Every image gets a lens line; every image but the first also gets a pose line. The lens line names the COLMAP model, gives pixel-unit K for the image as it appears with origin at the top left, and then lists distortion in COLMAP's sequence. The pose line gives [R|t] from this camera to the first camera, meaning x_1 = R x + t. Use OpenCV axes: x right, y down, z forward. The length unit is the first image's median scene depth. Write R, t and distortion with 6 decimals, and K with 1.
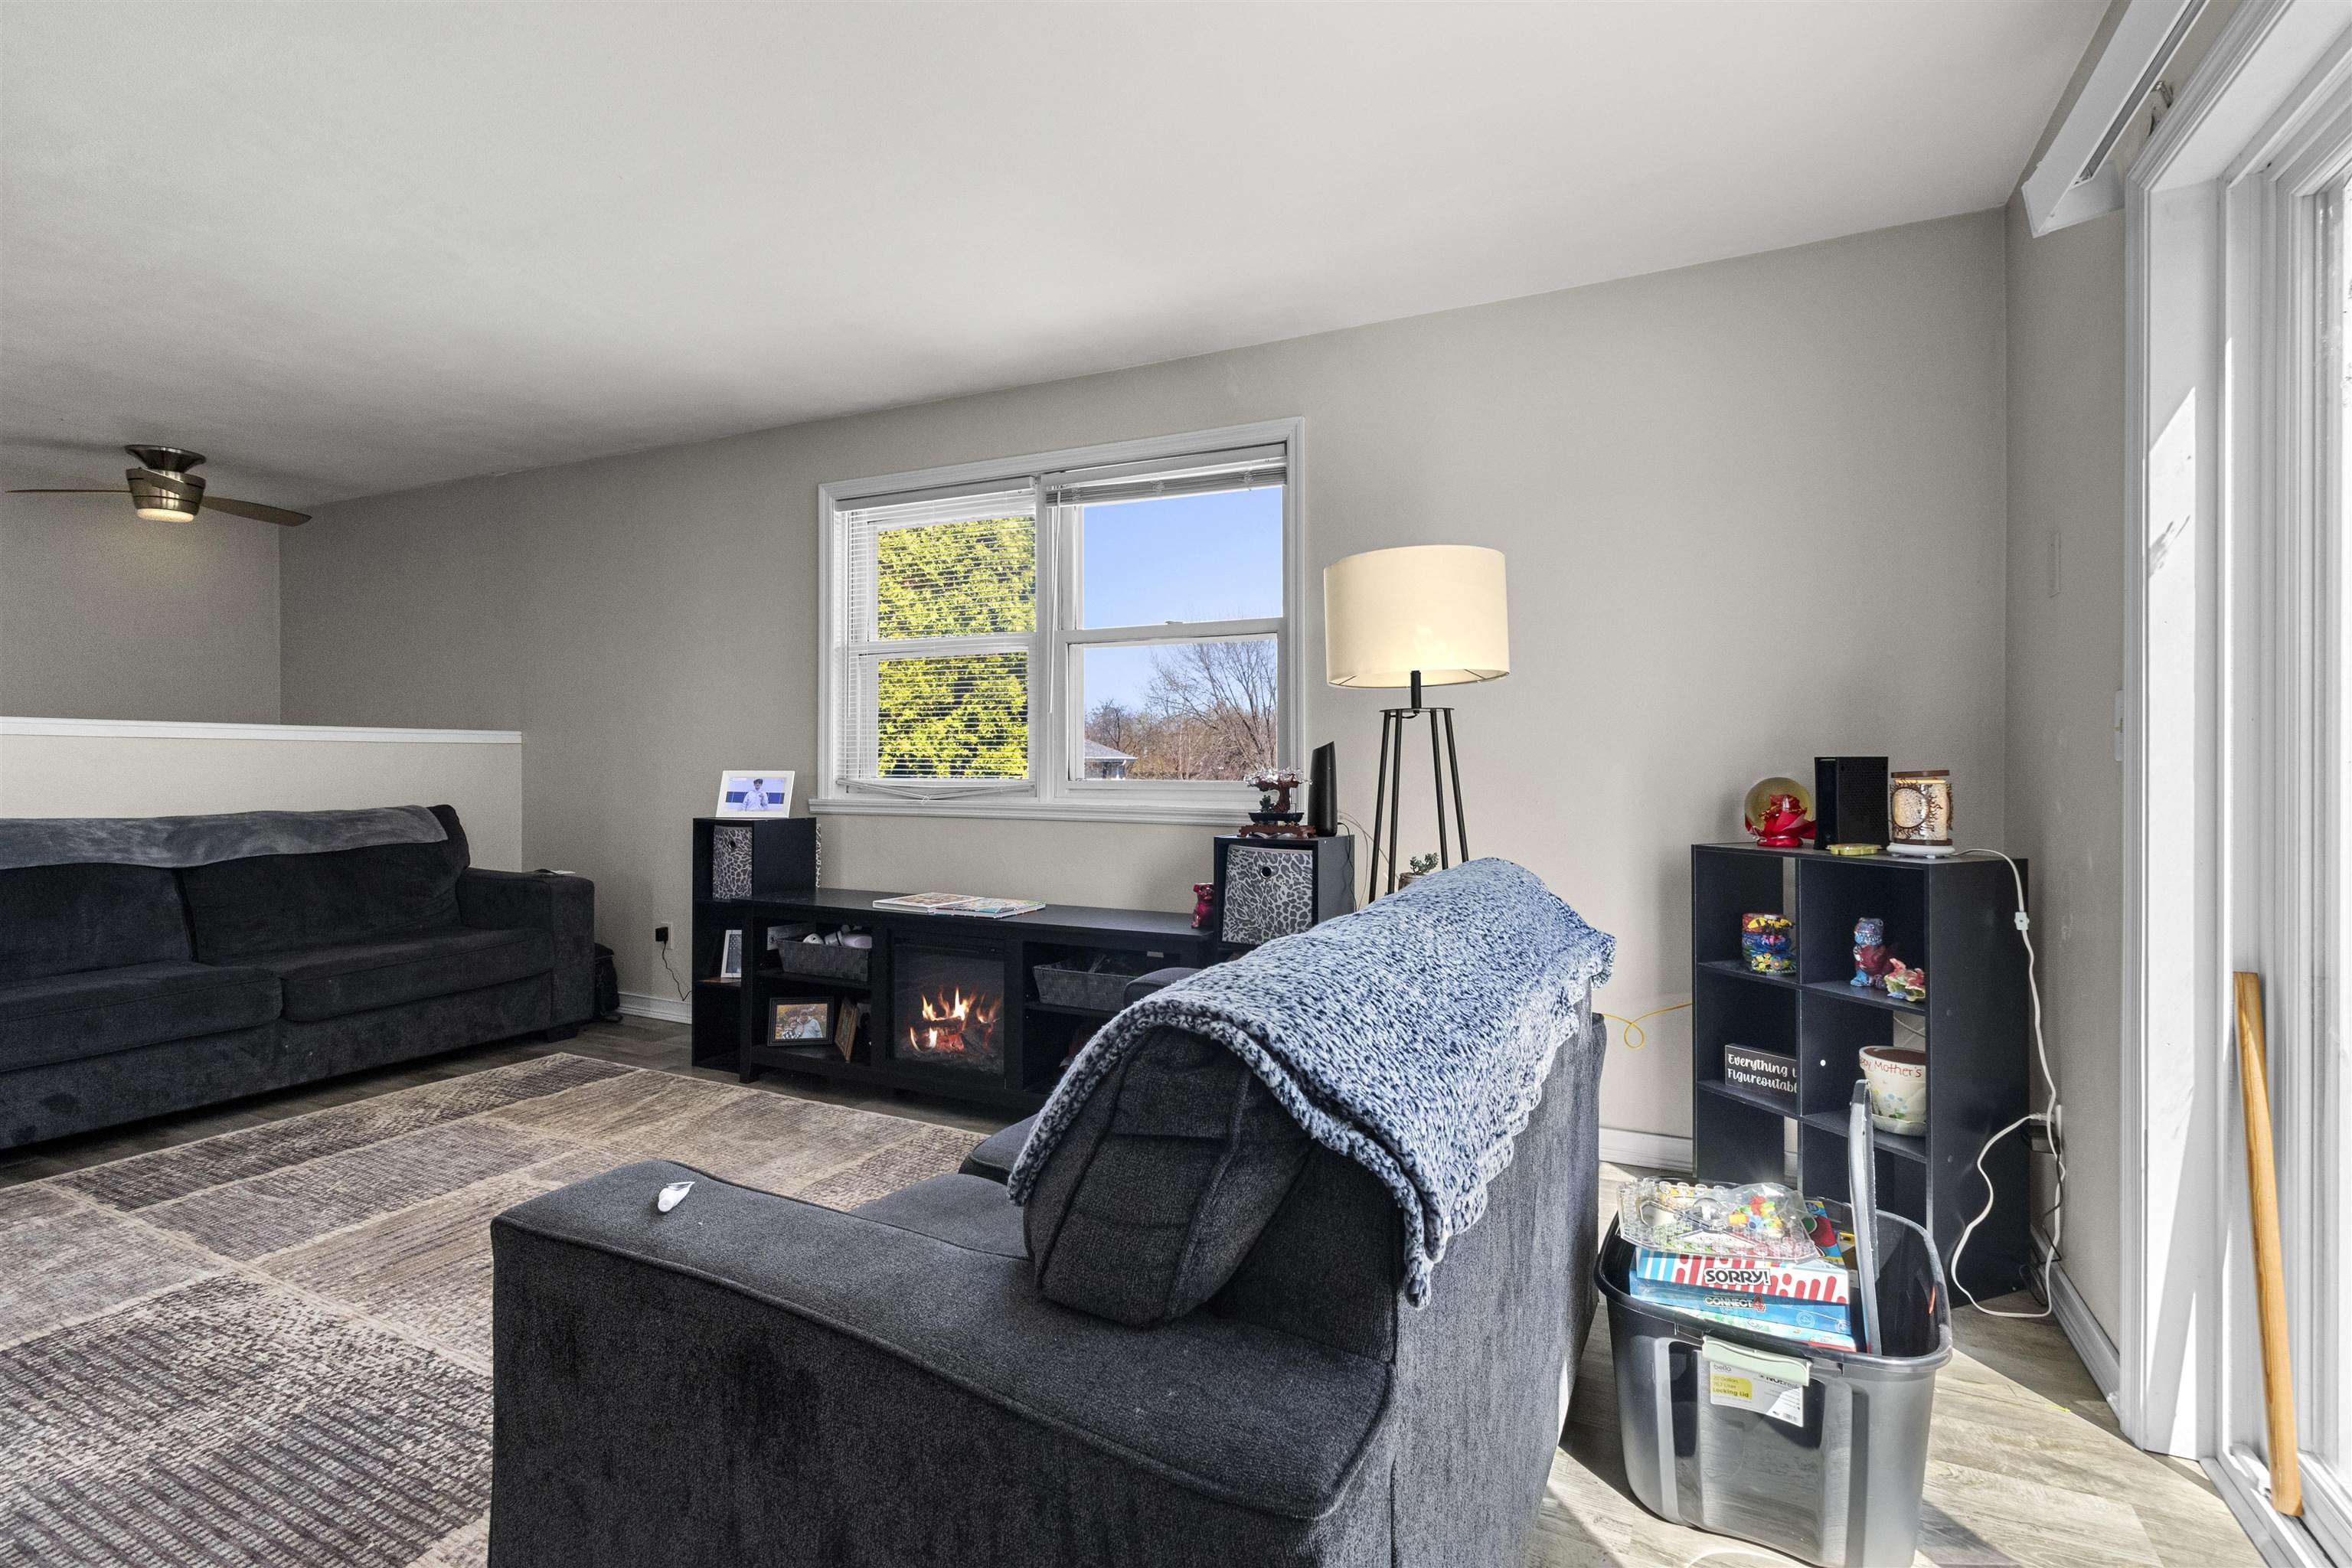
lens RADIAL K [[1094.1, 0, 1171.3], [0, 1094.1, 745.3], [0, 0, 1]] dist [0.000814, -0.000103]
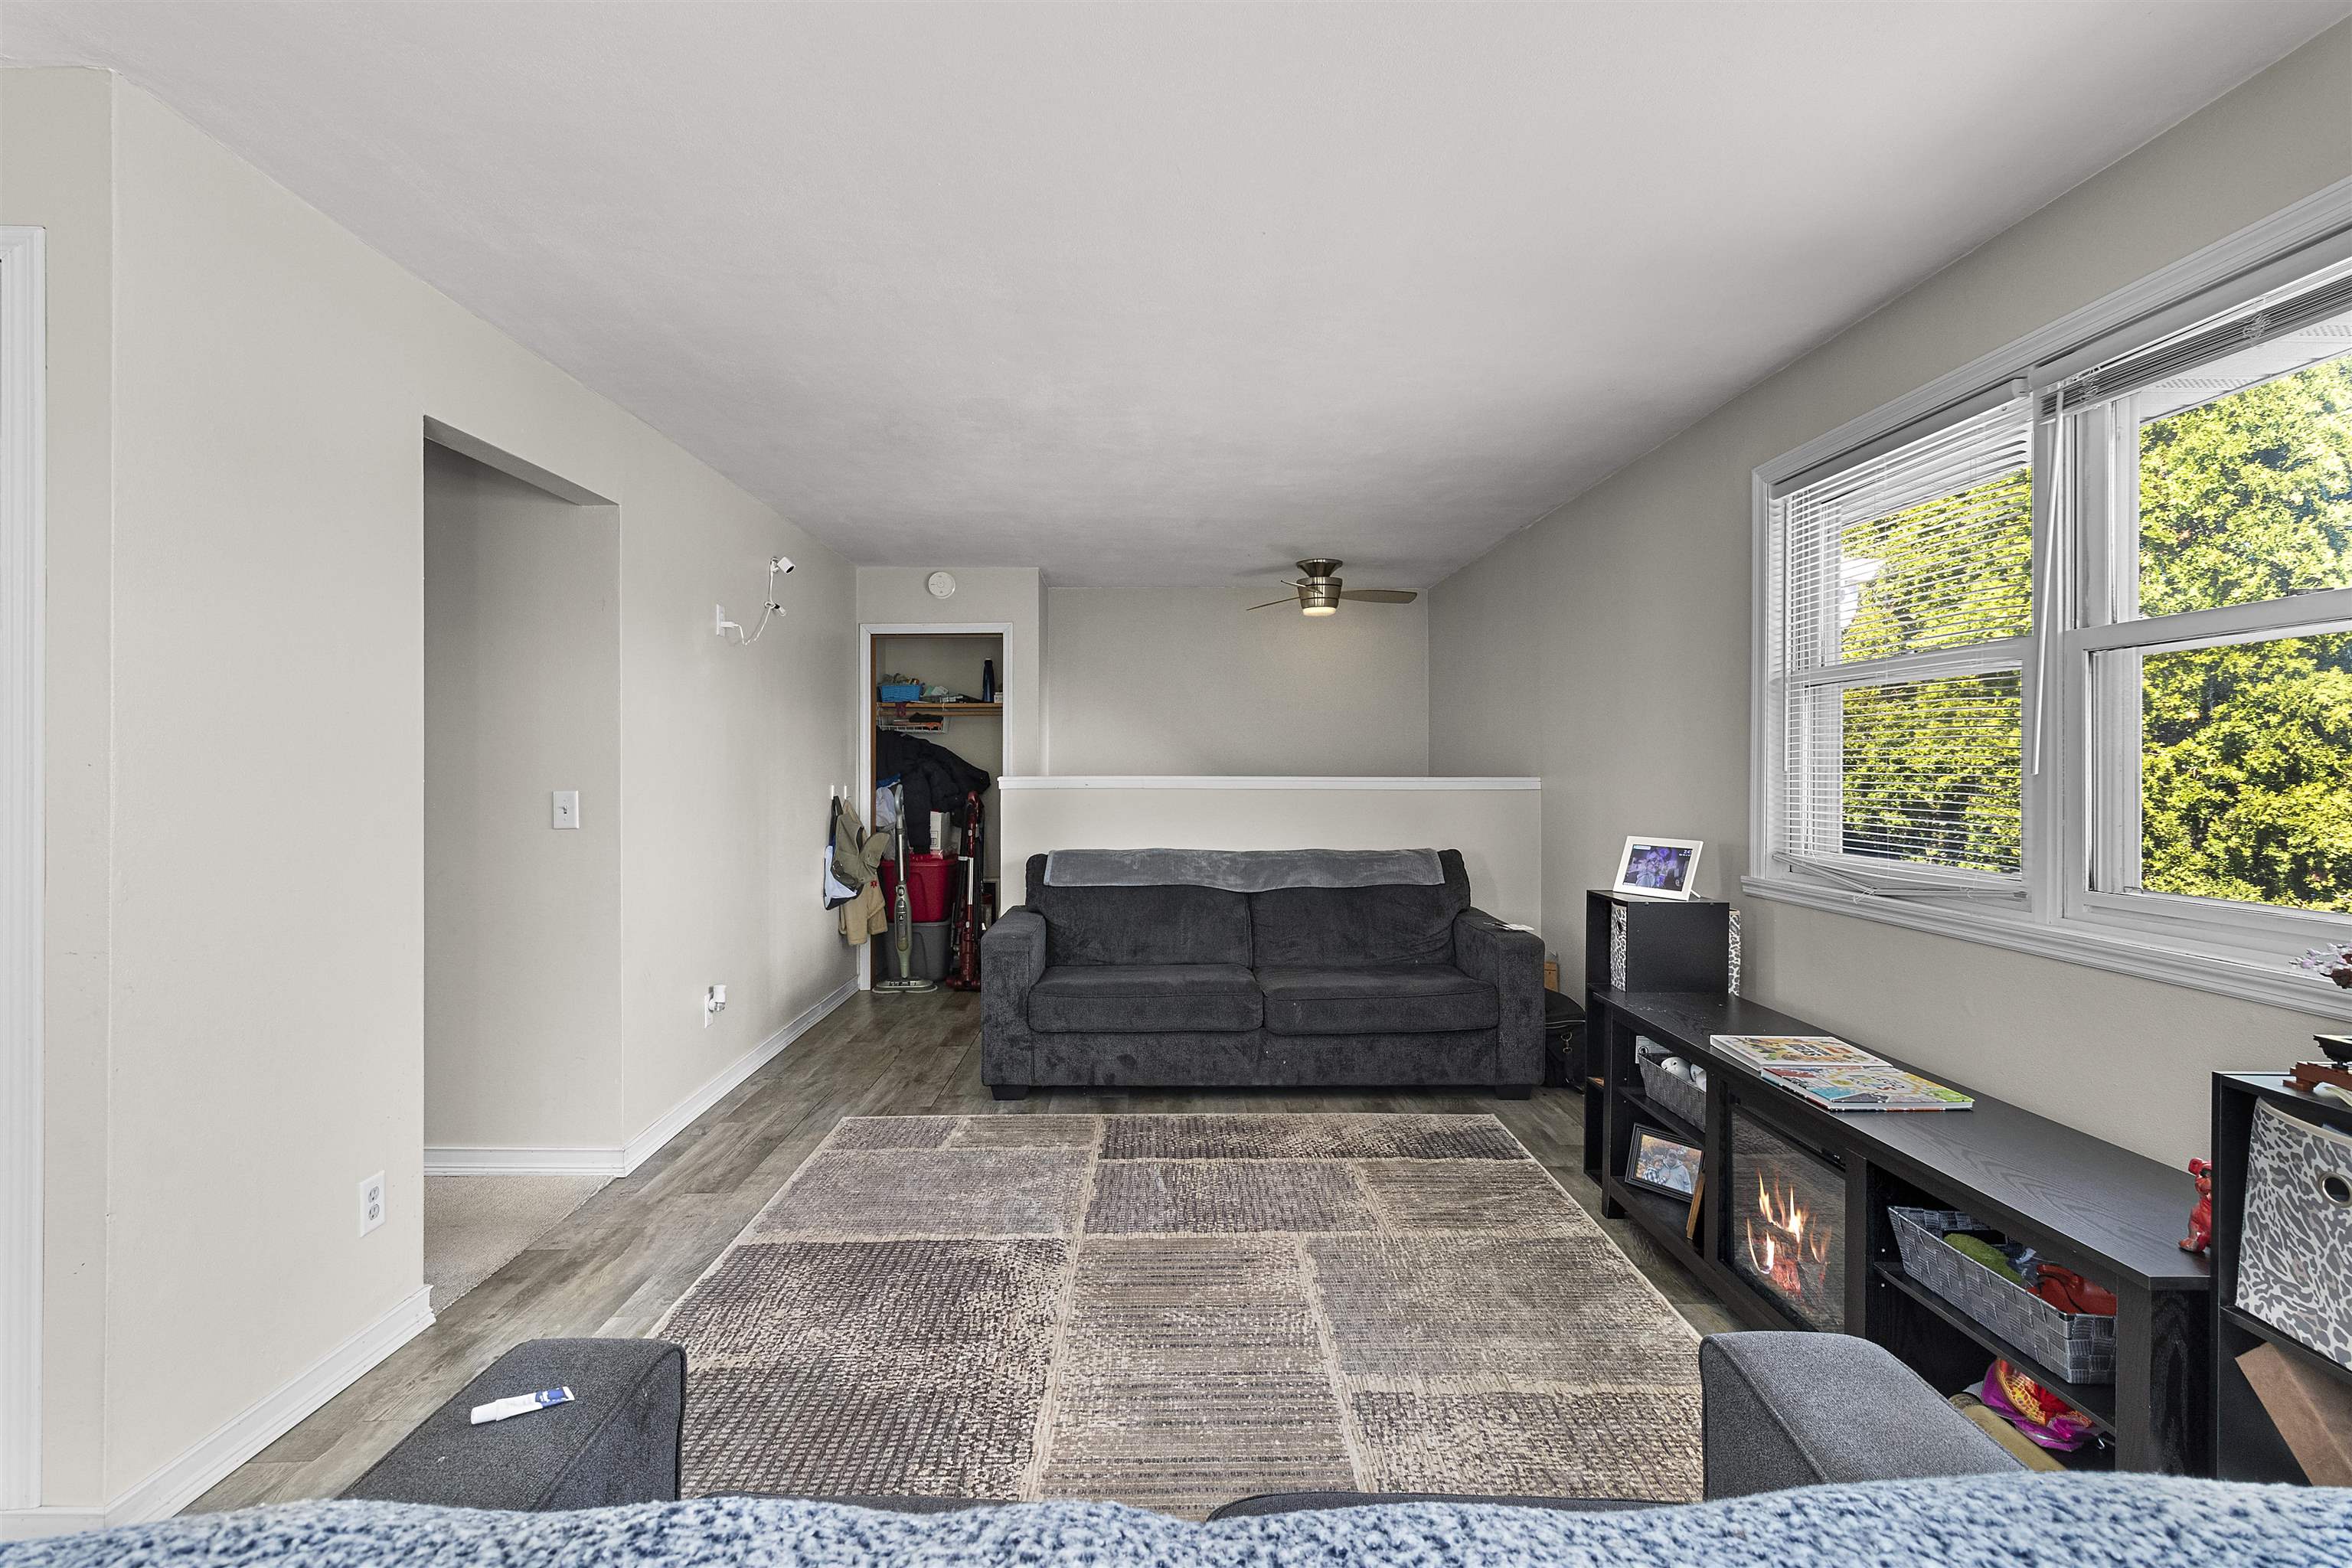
lens RADIAL K [[1090.5, 0, 1180.7], [0, 1090.5, 765.5], [0, 0, 1]] dist [0.003303, -0.000646]
pose [[0.467969, -0.004244, -0.883735, 0.197482], [0.012506, 0.999920, 0.001821, -0.041802], [0.883656, -0.011905, 0.467985, 0.327022]]
